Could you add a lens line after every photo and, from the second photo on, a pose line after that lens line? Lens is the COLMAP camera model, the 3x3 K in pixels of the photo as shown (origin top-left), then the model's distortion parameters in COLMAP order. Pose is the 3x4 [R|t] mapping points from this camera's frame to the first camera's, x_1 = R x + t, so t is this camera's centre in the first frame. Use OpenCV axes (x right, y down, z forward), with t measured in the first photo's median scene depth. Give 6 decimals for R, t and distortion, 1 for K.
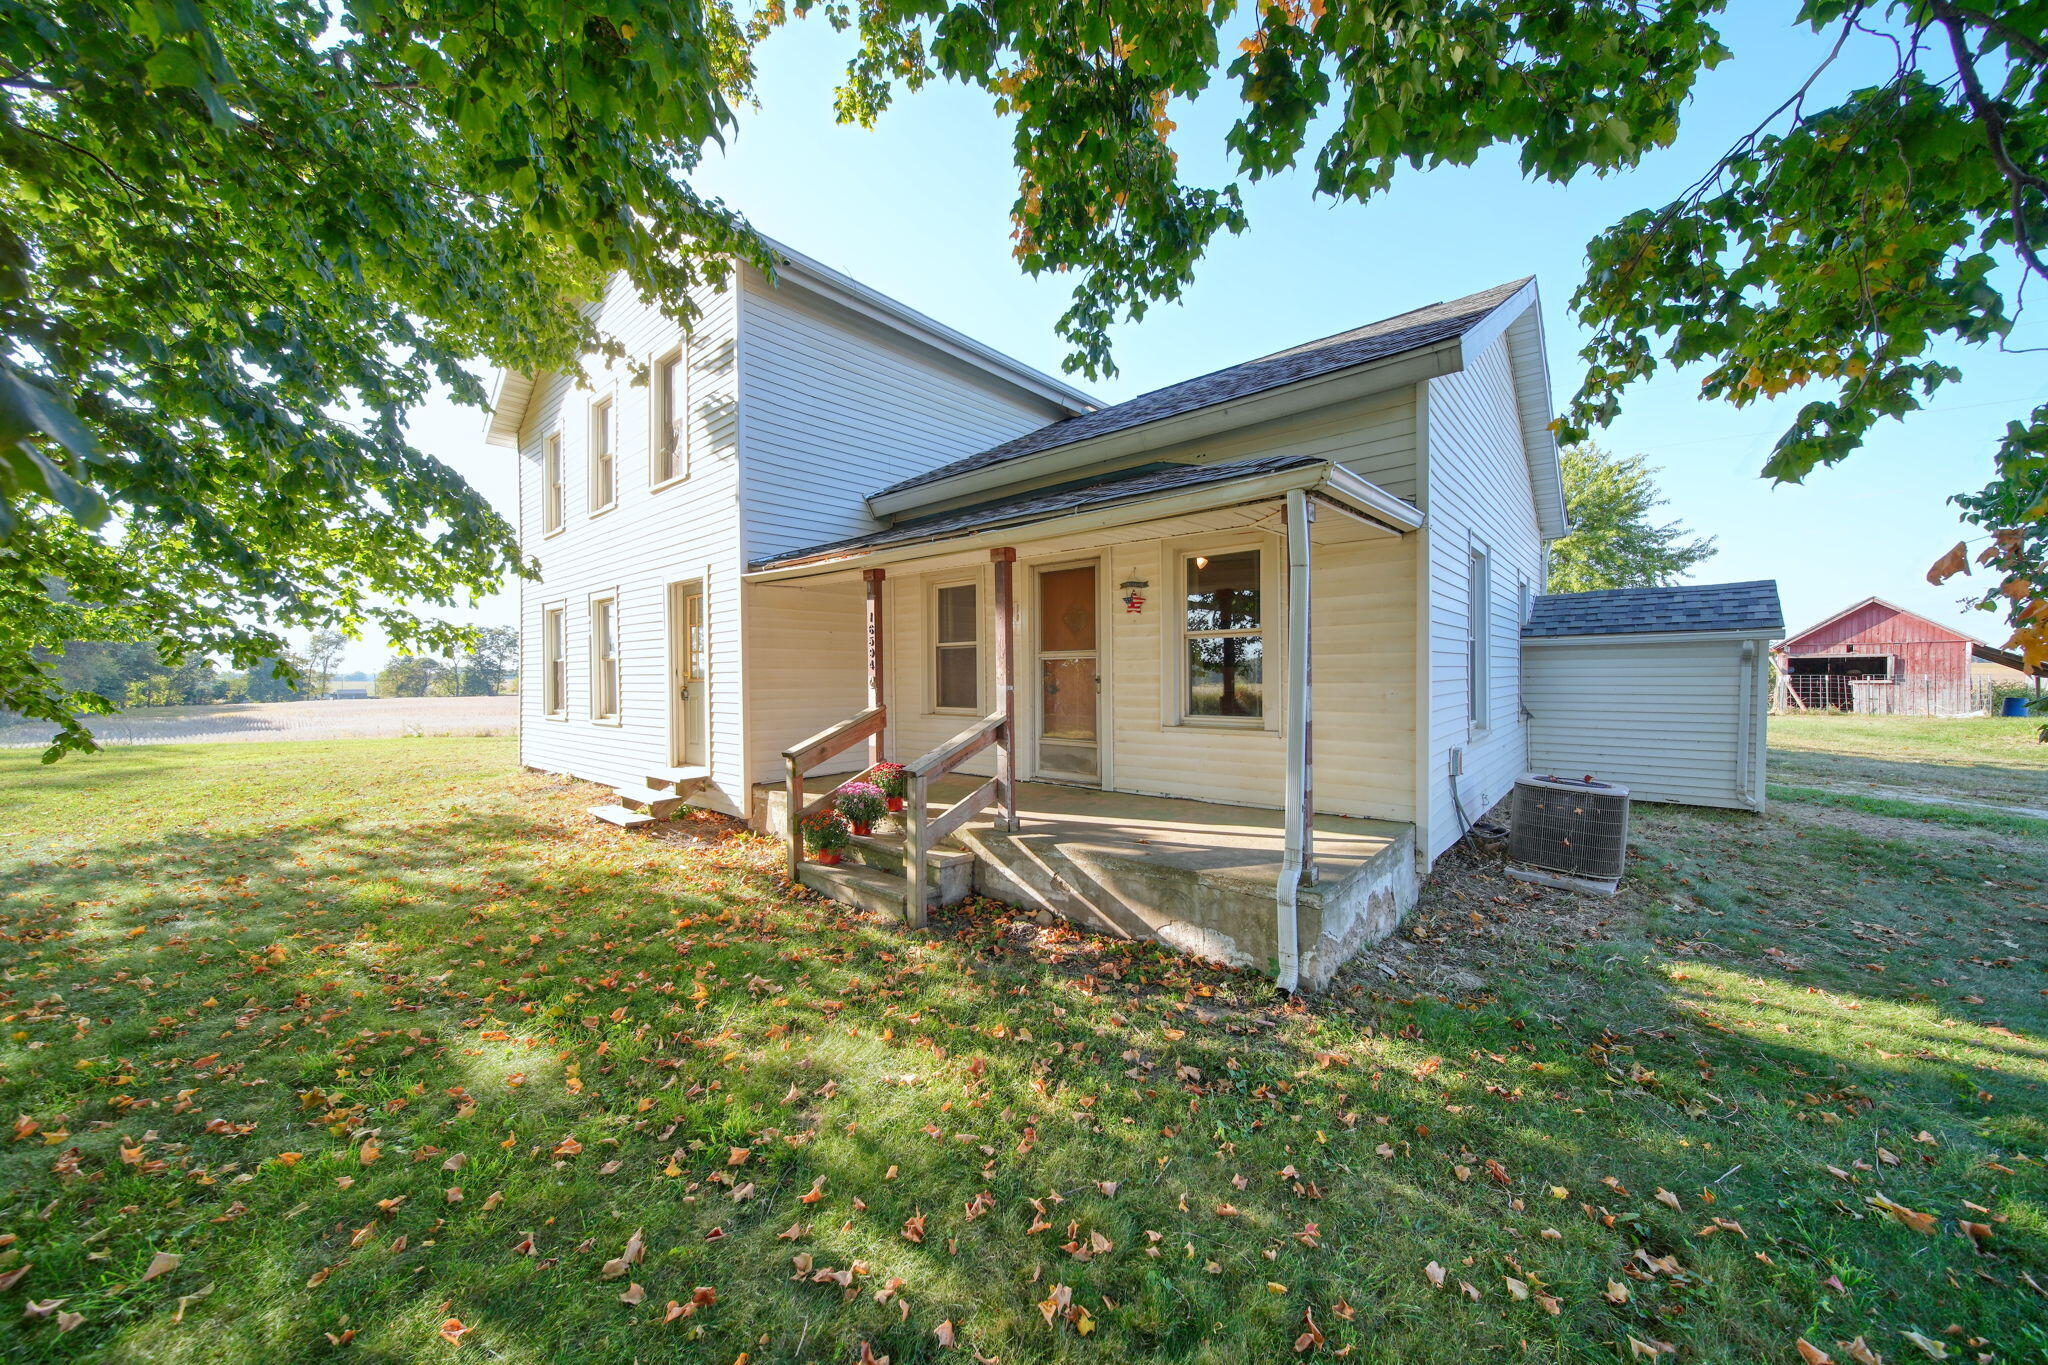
lens RADIAL K [[725.5, 0, 1015.1], [0, 725.5, 682.5], [0, 0, 1]] dist [-0.001011, -0.001099]
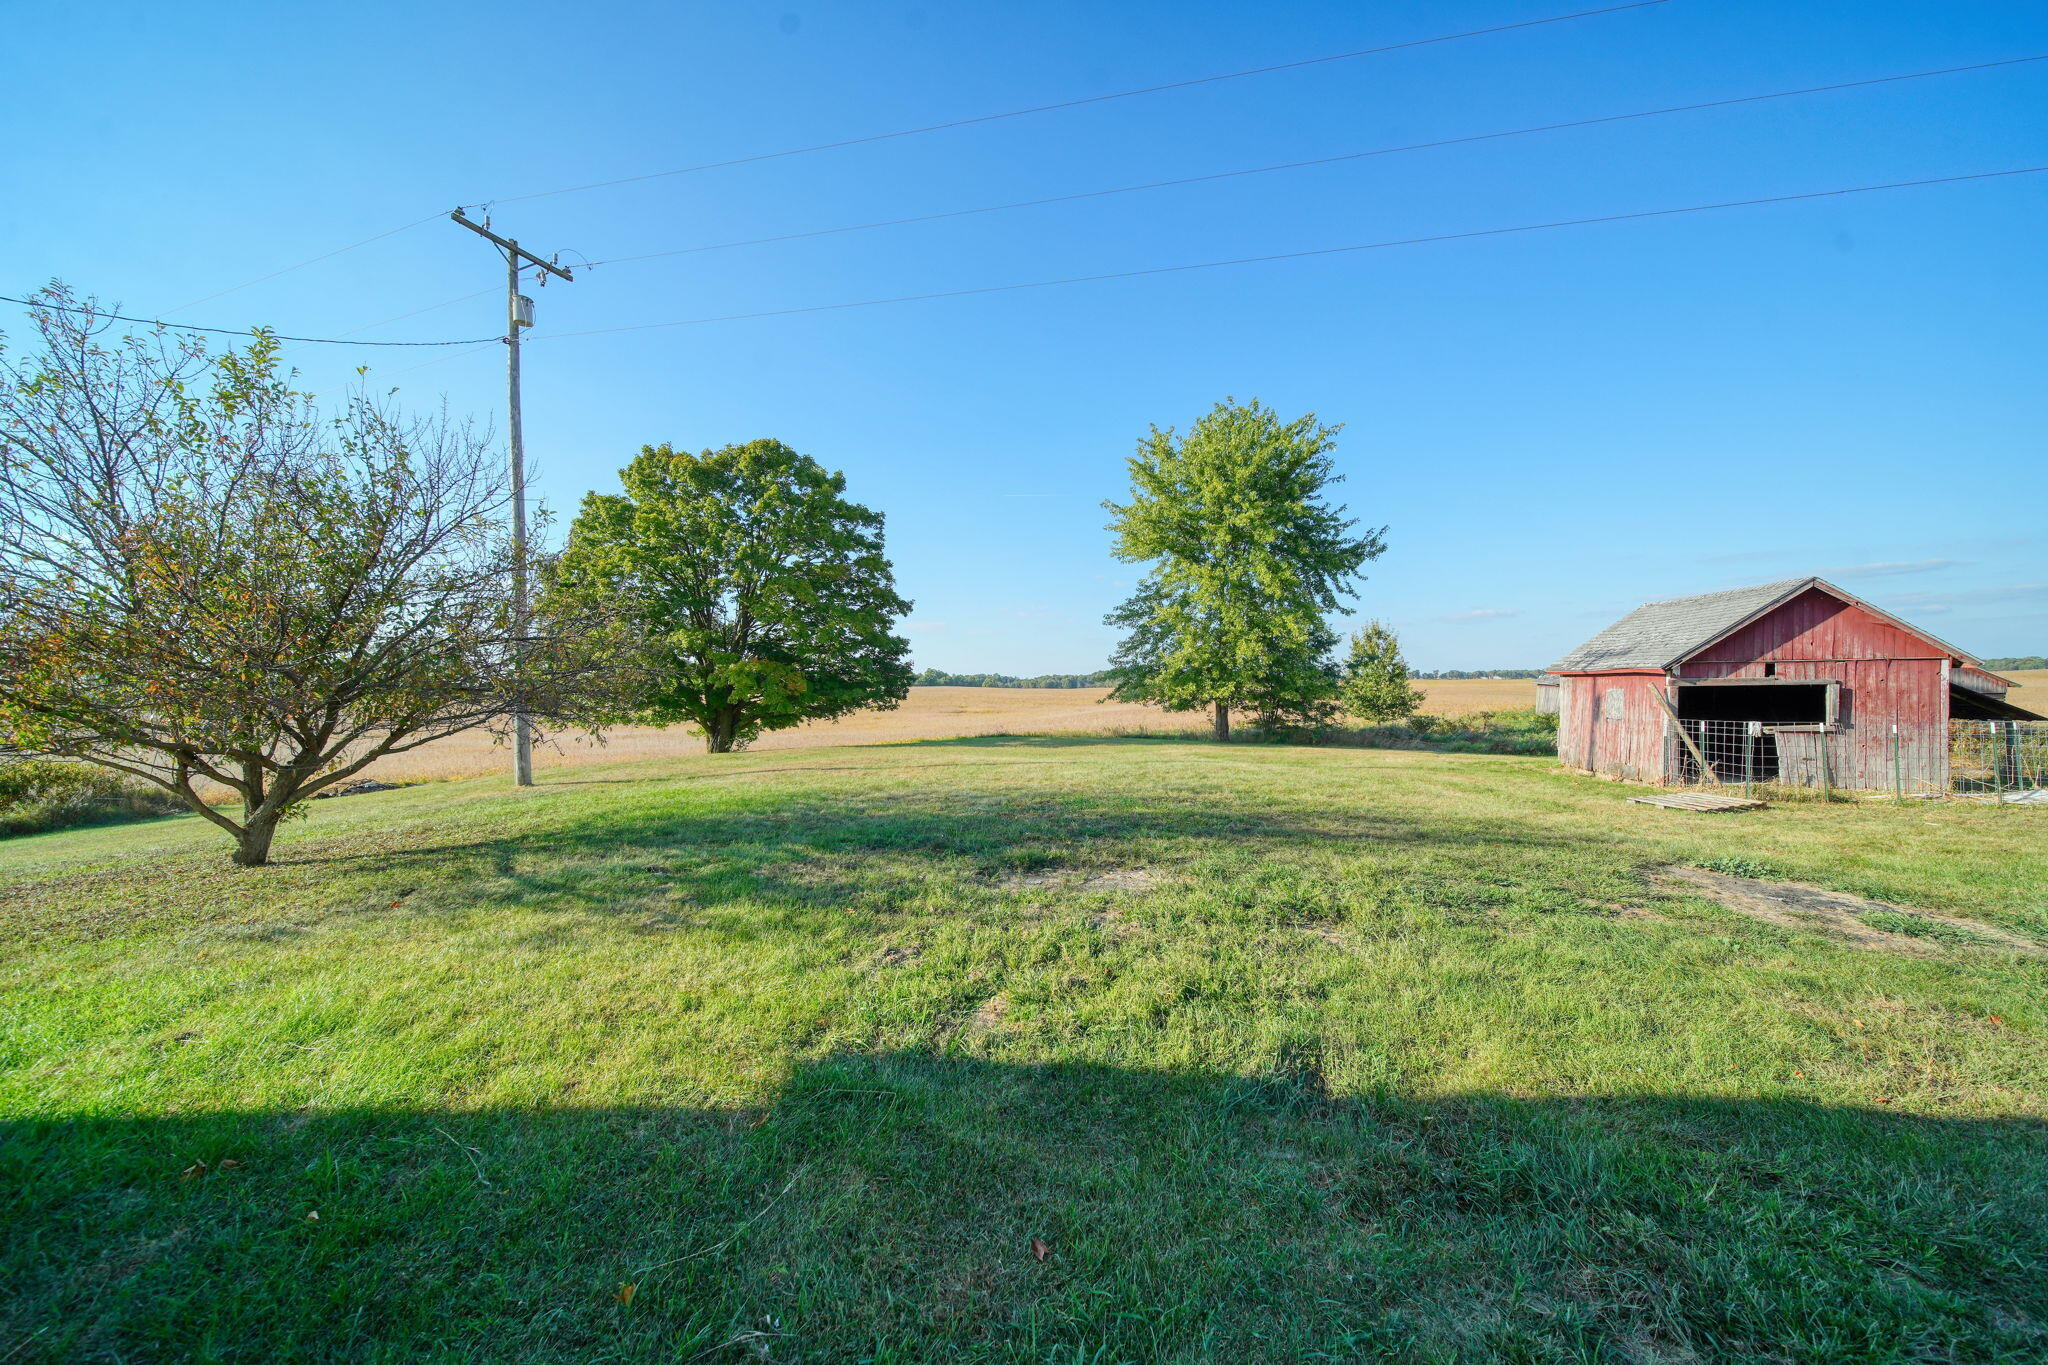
lens RADIAL K [[725.5, 0, 1016.9], [0, 725.5, 683.2], [0, 0, 1]] dist [-0.001011, -0.001099]
pose [[0.891070, 0.000635, 0.453866, 0.379916], [0.007724, 0.999833, -0.016563, -0.031710], [-0.453801, 0.018264, 0.890916, 0.767825]]
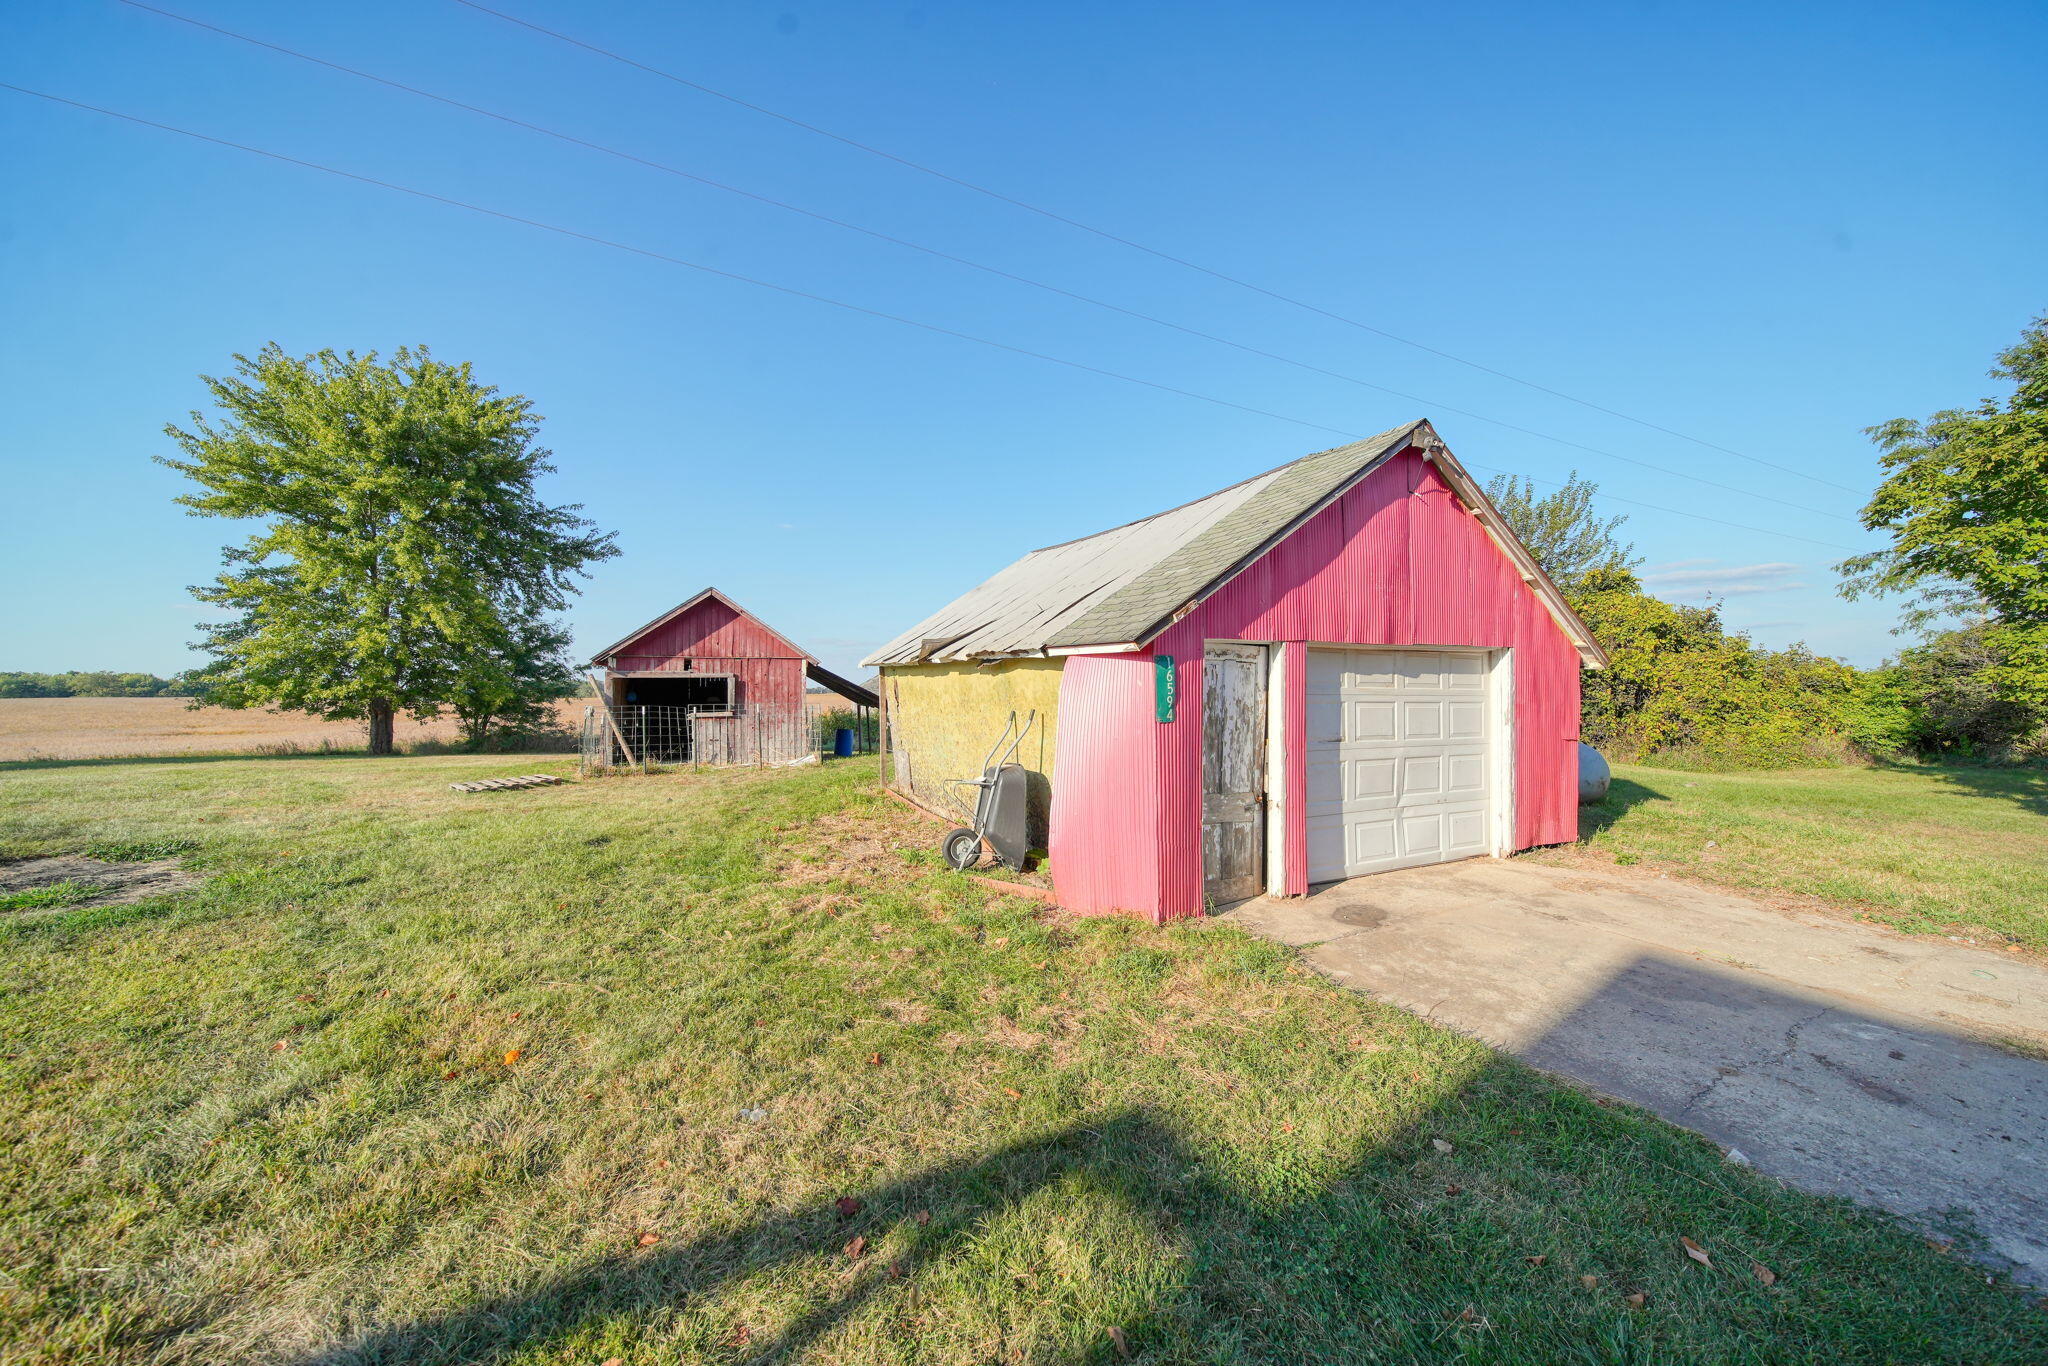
lens RADIAL K [[725.5, 0, 1032.3], [0, 725.5, 678.6], [0, 0, 1]] dist [-0.001011, -0.001099]
pose [[0.359604, 0.023374, 0.932812, 0.658252], [0.014968, 0.999413, -0.030813, -0.009196], [-0.932985, 0.025043, 0.359043, 0.476441]]
